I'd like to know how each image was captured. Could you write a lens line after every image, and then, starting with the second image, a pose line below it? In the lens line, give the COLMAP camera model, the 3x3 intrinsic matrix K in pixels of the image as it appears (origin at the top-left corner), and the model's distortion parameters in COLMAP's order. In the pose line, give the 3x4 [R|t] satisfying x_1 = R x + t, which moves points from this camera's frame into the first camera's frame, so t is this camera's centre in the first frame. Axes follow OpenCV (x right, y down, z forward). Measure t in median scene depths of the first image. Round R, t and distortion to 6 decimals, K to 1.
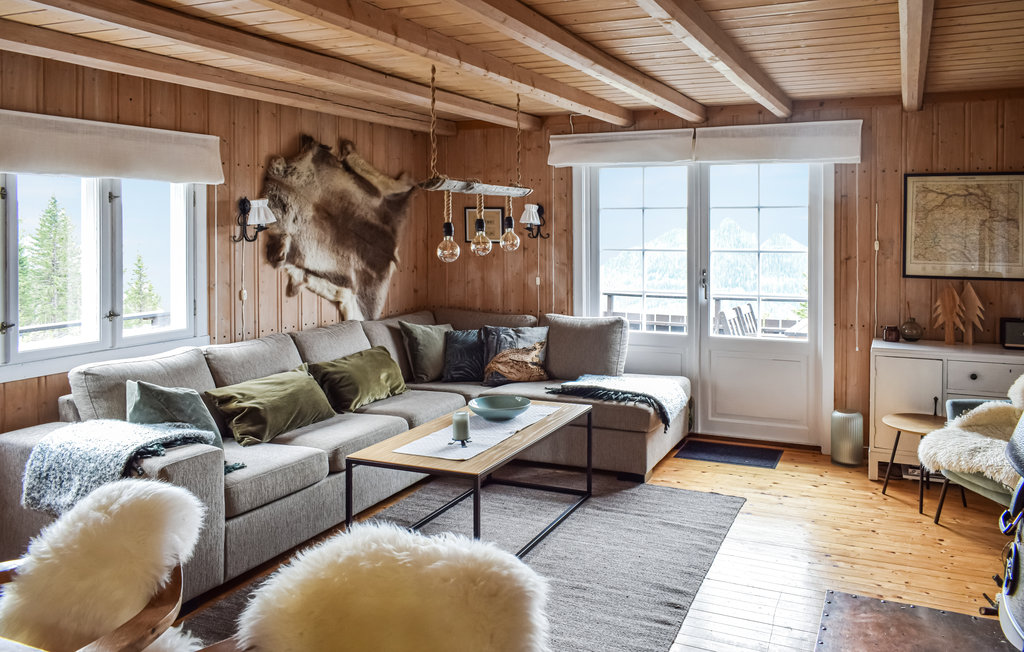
lens RADIAL K [[795.8, 0, 512.3], [0, 795.8, 234.3], [0, 0, 1]] dist [0.000744, 0.001633]
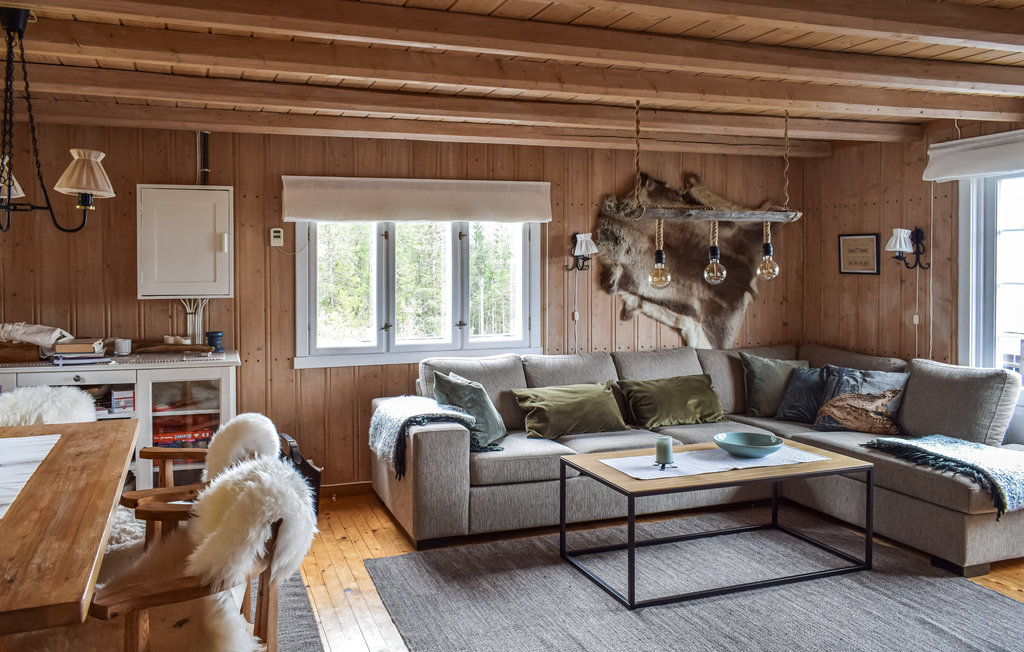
lens RADIAL K [[806.3, 0, 512.9], [0, 806.3, 281.4], [0, 0, 1]] dist [-0.000862, 0.000595]
pose [[0.667614, 0.010573, -0.744433, 0.449815], [-0.002563, 0.999926, 0.011904, 0.010992], [0.744504, -0.006039, 0.667591, 0.133421]]
